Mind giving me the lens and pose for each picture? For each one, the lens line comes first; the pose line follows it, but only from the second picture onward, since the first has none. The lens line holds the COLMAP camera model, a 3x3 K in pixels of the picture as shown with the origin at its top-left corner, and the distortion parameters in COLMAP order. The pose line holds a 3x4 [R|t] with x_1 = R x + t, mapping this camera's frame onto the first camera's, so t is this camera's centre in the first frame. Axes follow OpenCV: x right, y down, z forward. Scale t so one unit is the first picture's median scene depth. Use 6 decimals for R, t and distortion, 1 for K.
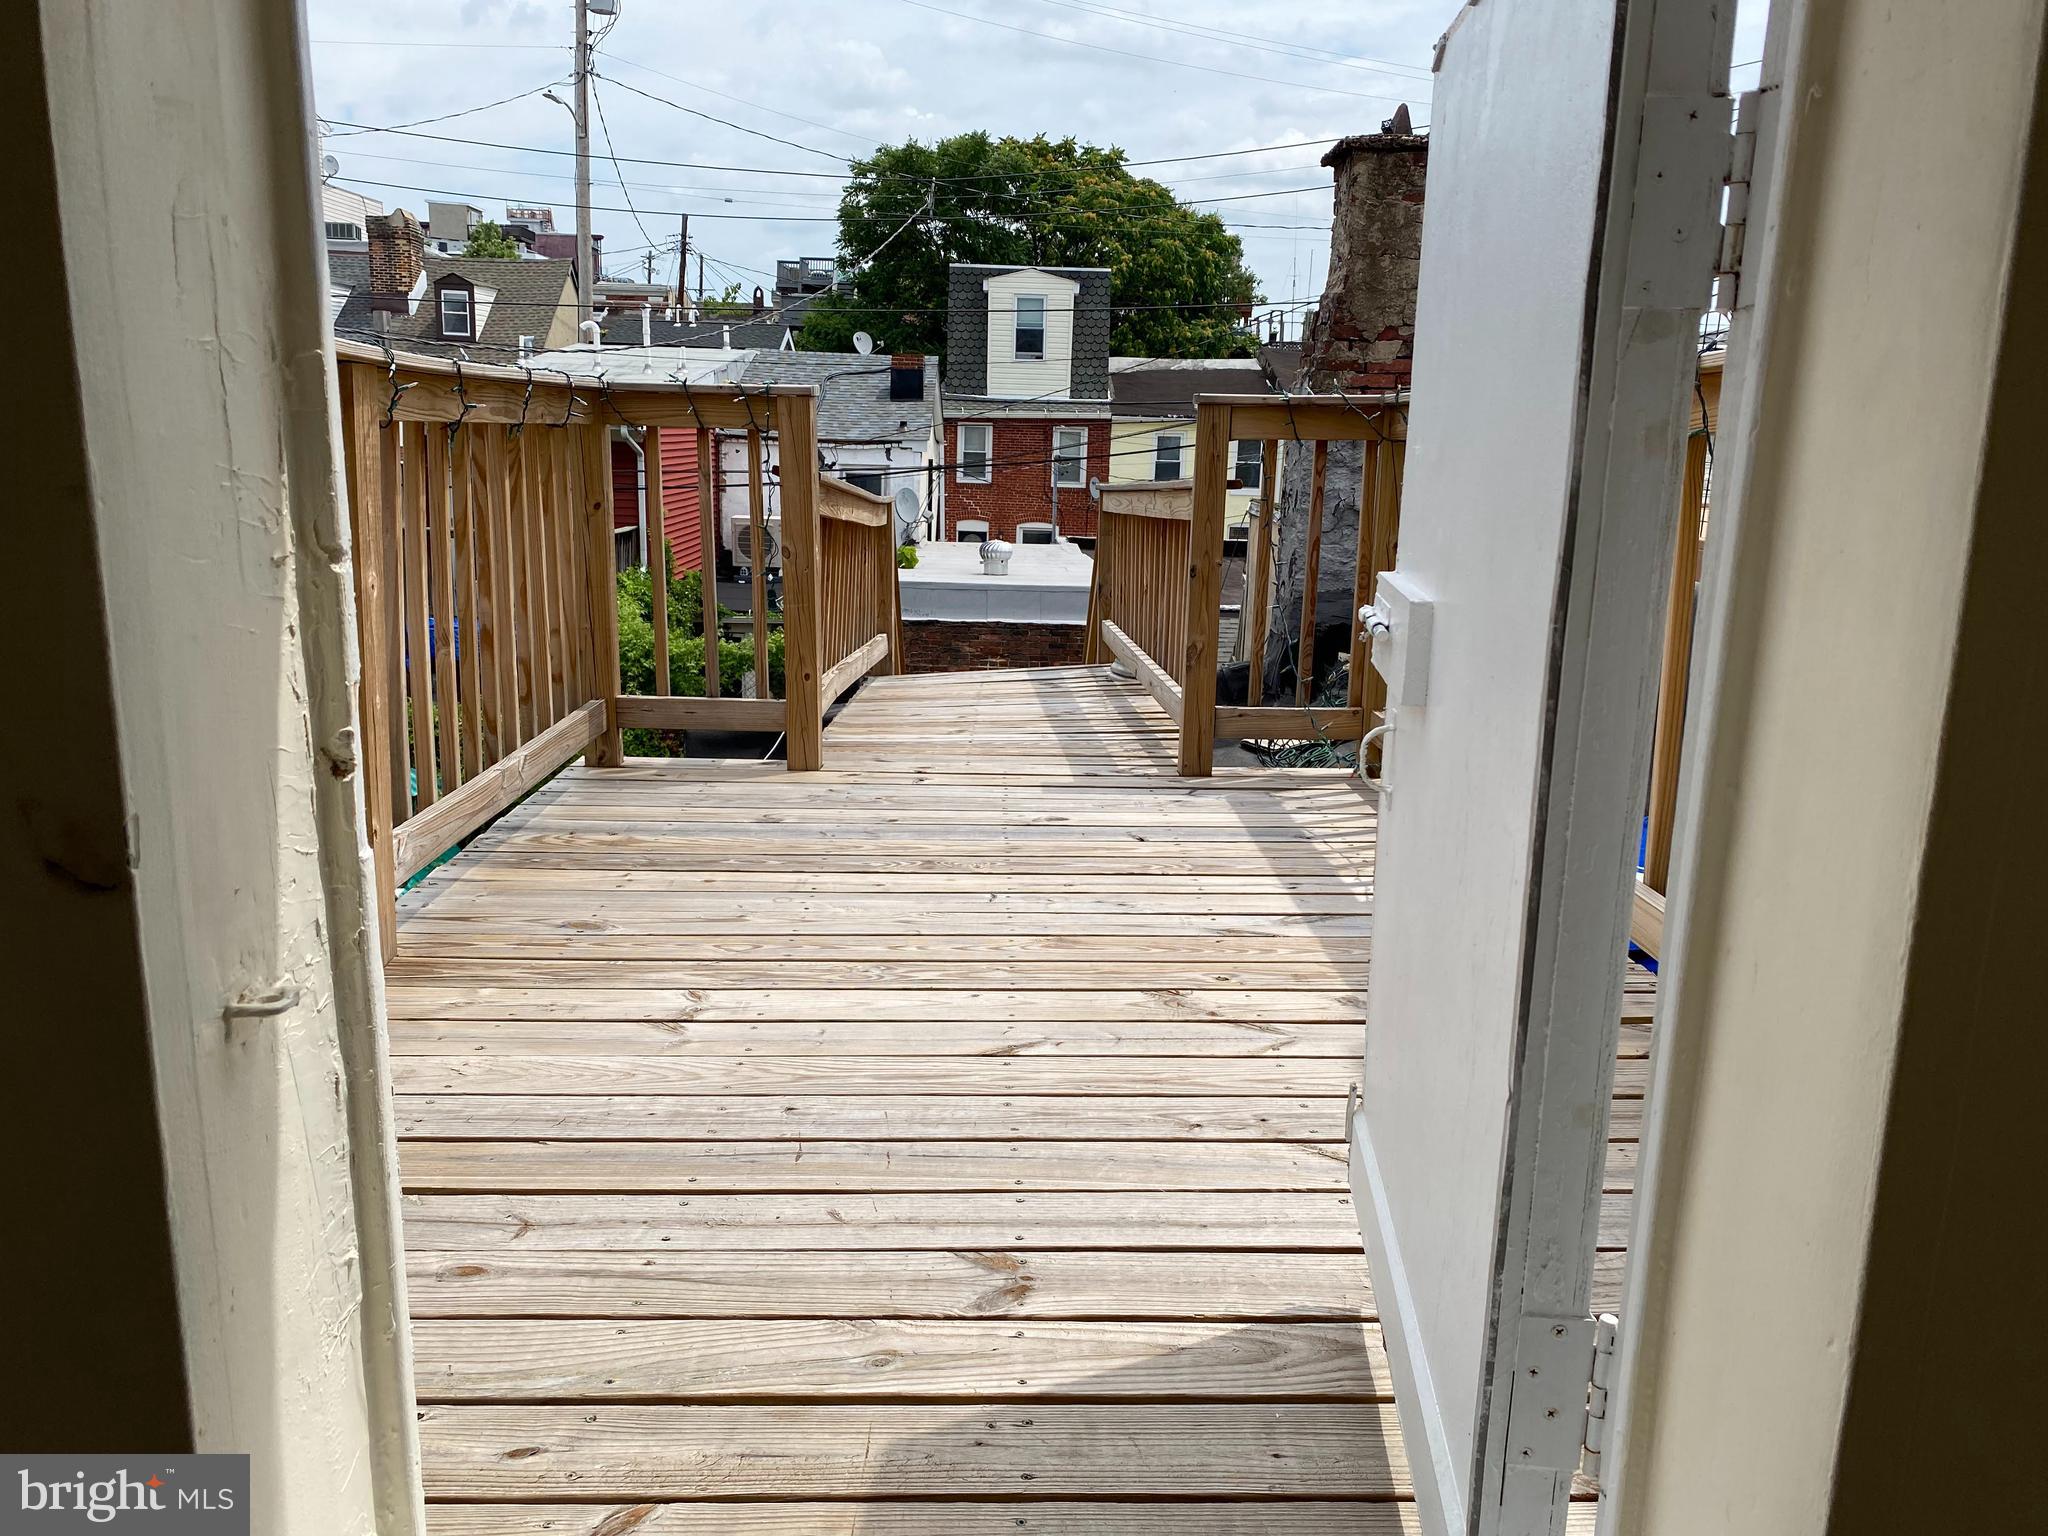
lens RADIAL K [[1590.4, 0, 1058.2], [0, 1590.4, 778.4], [0, 0, 1]] dist [0.107621, -0.249034]
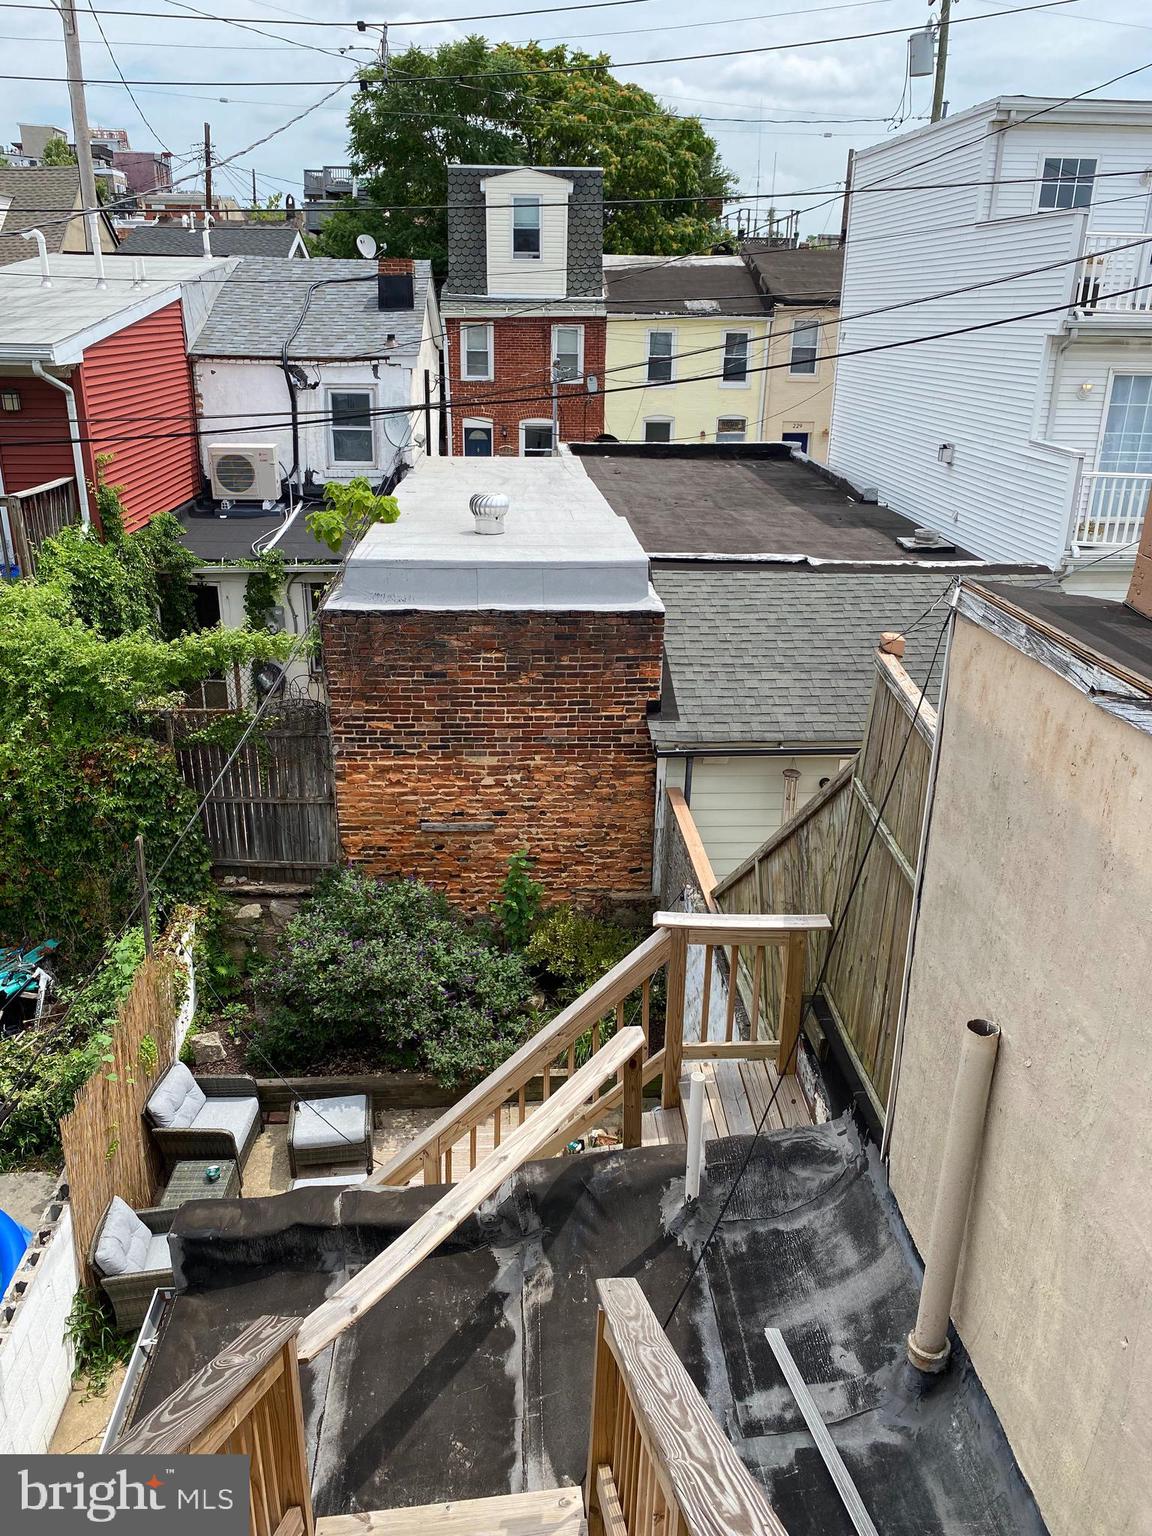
lens RADIAL K [[1168.7, 0, 583.1], [0, 1168.7, 743.8], [0, 0, 1]] dist [-0.005260, 0.003871]
pose [[0.999606, -0.021697, 0.017826, -0.001943], [0.018944, 0.989654, 0.142218, -0.063860], [-0.020727, -0.141824, 0.989675, 0.226745]]
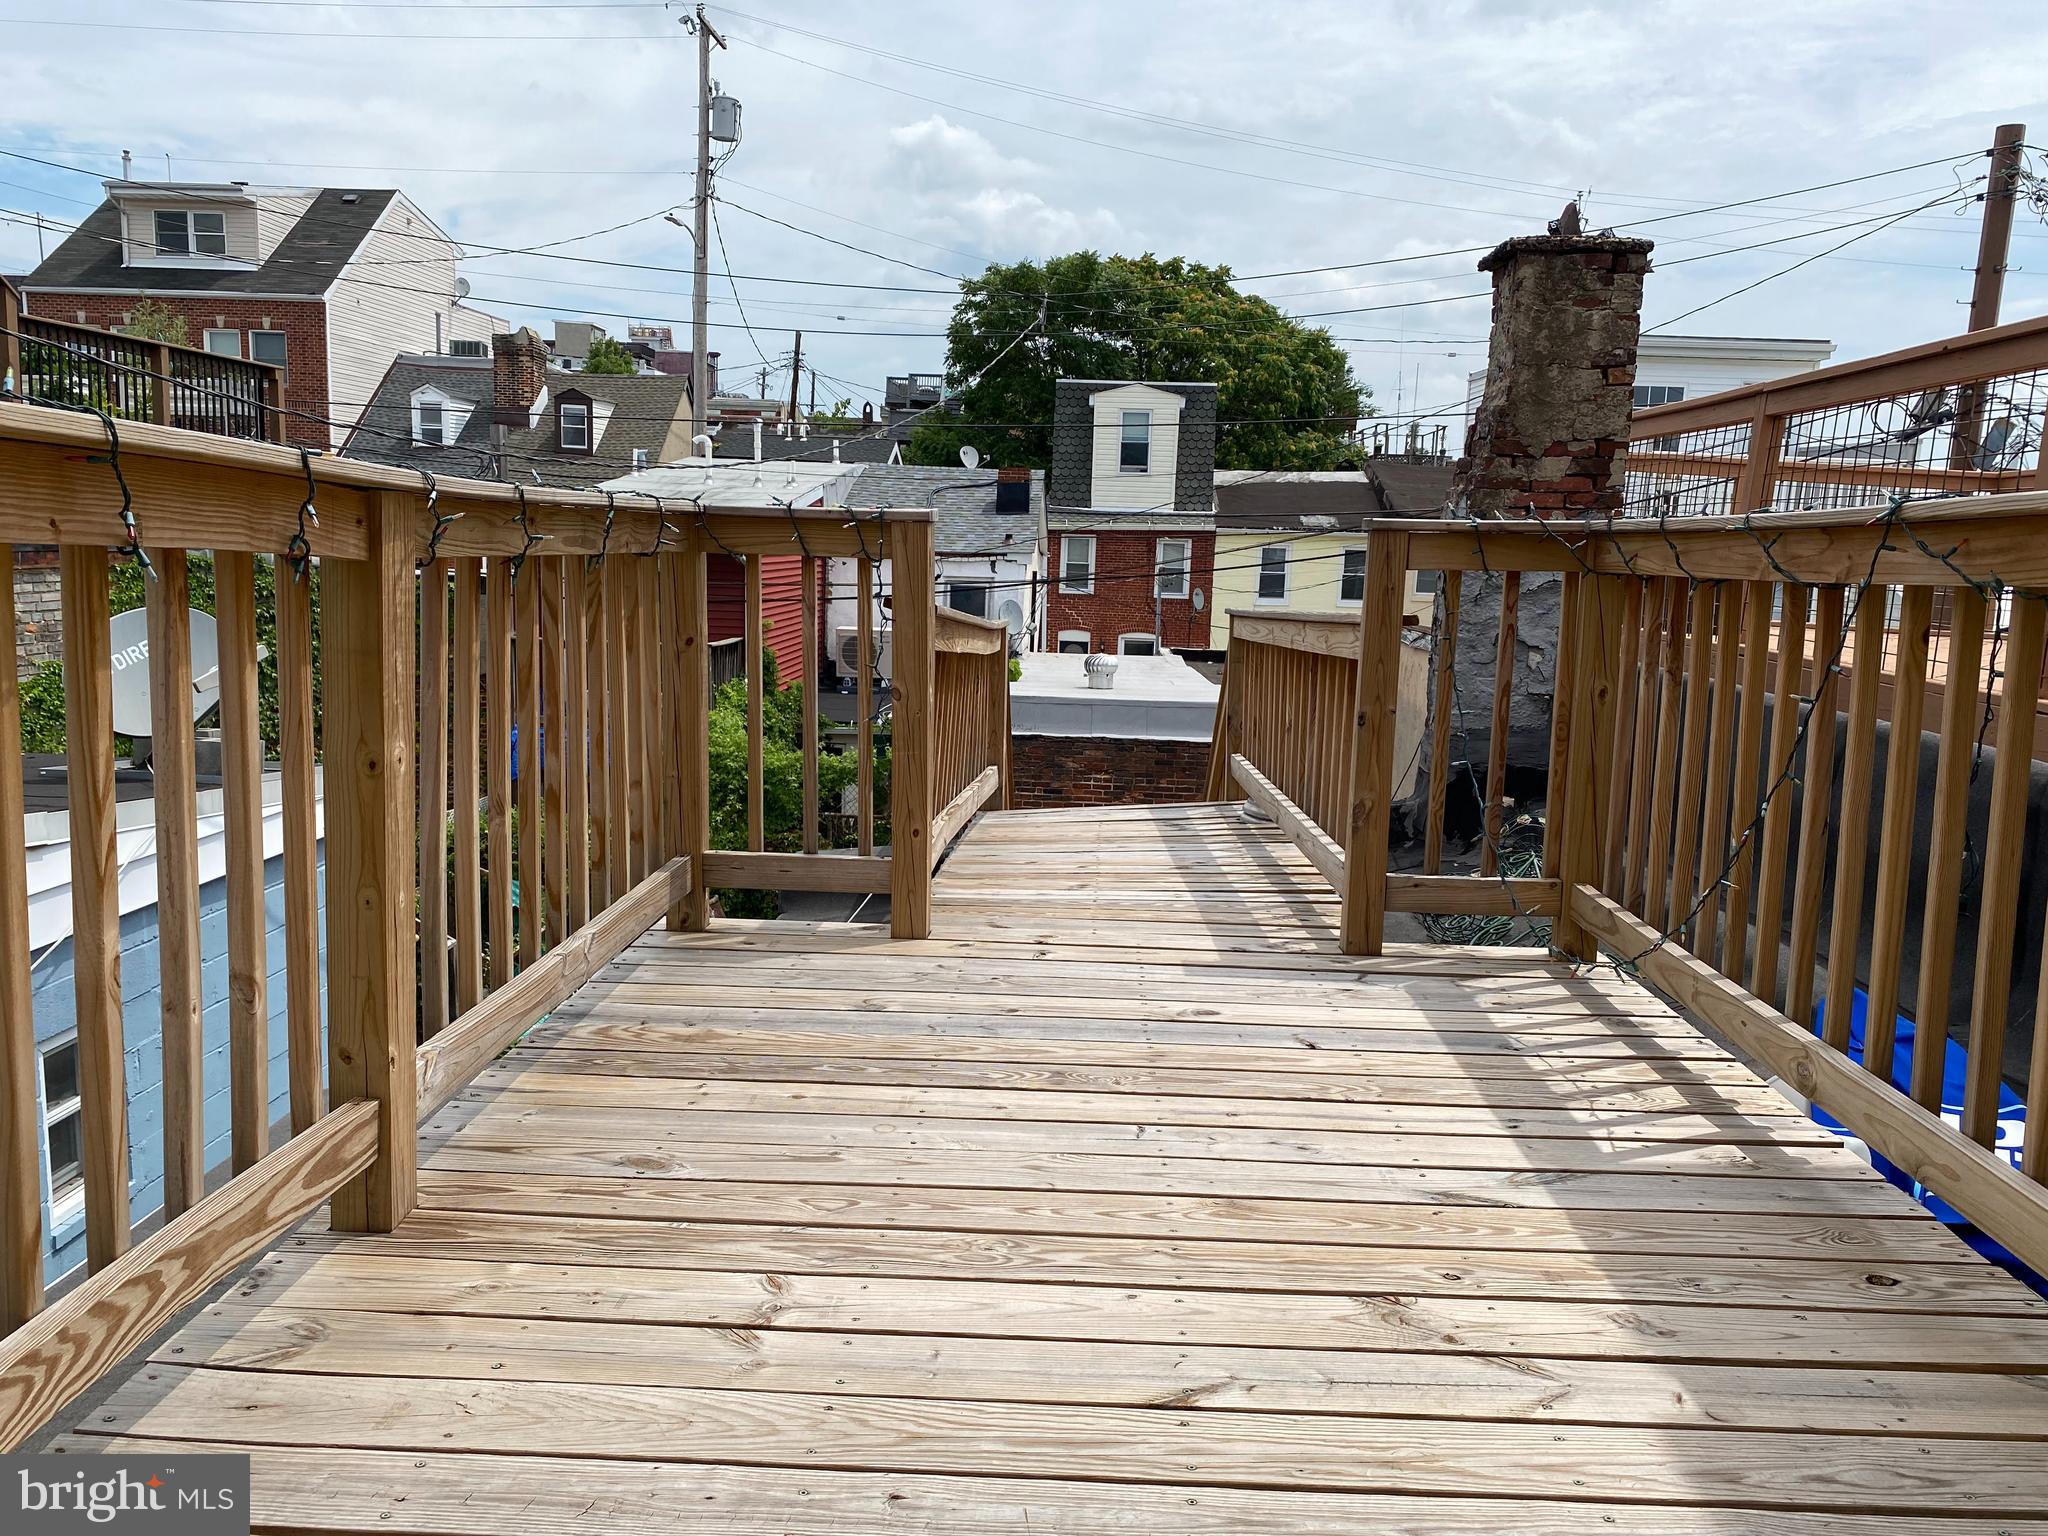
lens RADIAL K [[1590.4, 0, 1058.2], [0, 1590.4, 778.4], [0, 0, 1]] dist [0.107621, -0.249034]
pose [[0.998118, 0.012899, -0.059957, -0.003525], [-0.016834, 0.997705, -0.065589, -0.004925], [0.058973, 0.066474, 0.996044, 0.016596]]
